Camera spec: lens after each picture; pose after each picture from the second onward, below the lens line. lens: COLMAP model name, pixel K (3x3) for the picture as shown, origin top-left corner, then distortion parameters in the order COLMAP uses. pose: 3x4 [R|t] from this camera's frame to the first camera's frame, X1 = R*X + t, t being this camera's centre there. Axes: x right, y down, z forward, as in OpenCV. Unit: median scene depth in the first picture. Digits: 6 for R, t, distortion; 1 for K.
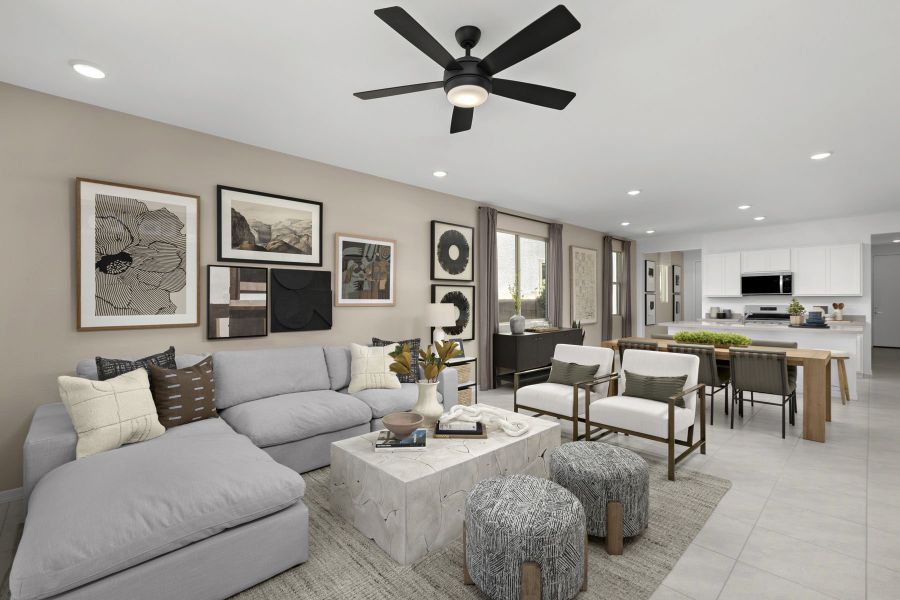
lens RADIAL K [[401.1, 0, 477.3], [0, 401.1, 299.7], [0, 0, 1]] dist [-0.000336, 0.000041]
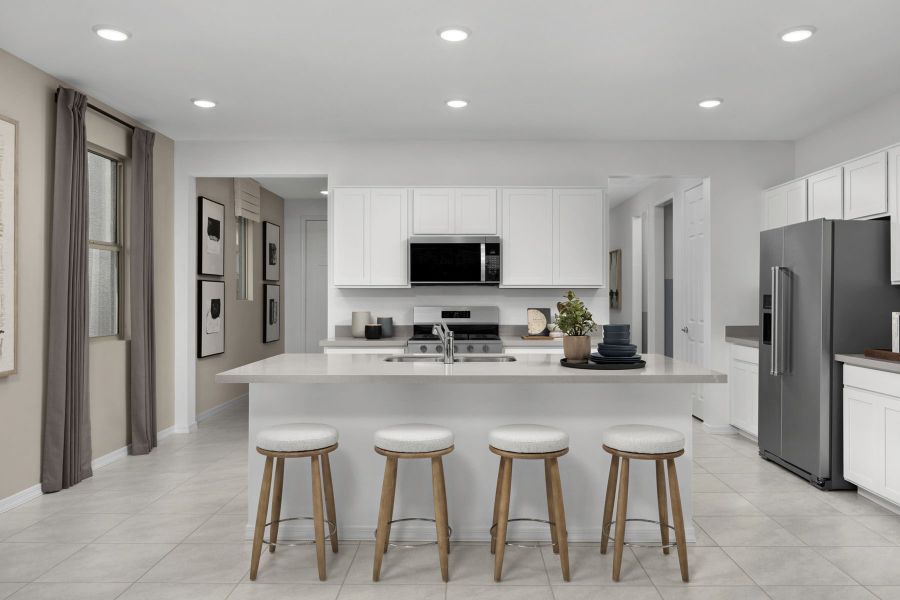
lens RADIAL K [[635.5, 0, 474.2], [0, 635.5, 294.7], [0, 0, 1]] dist [0.000531, -0.000873]
pose [[0.716041, 0.003215, 0.698051, 0.233324], [-0.002726, 0.999995, -0.001809, 0.000740], [-0.698053, -0.000607, 0.716046, 0.474267]]
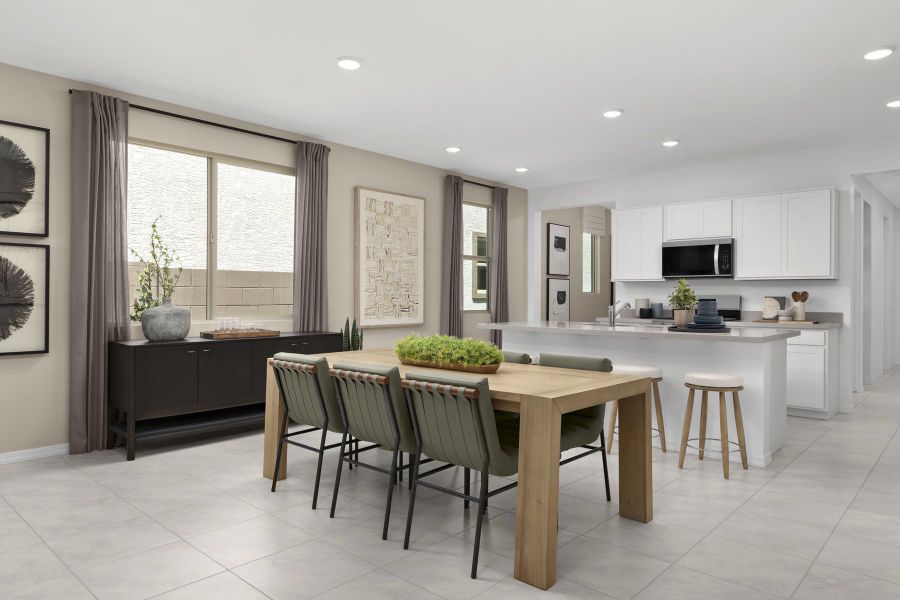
lens RADIAL K [[578.5, 0, 478.3], [0, 578.5, 298.4], [0, 0, 1]] dist [-0.000815, -0.000074]
pose [[0.997739, 0.007944, 0.066731, 0.350856], [-0.008333, 0.999950, 0.005562, 0.016707], [-0.066683, -0.006106, 0.997755, 0.175664]]
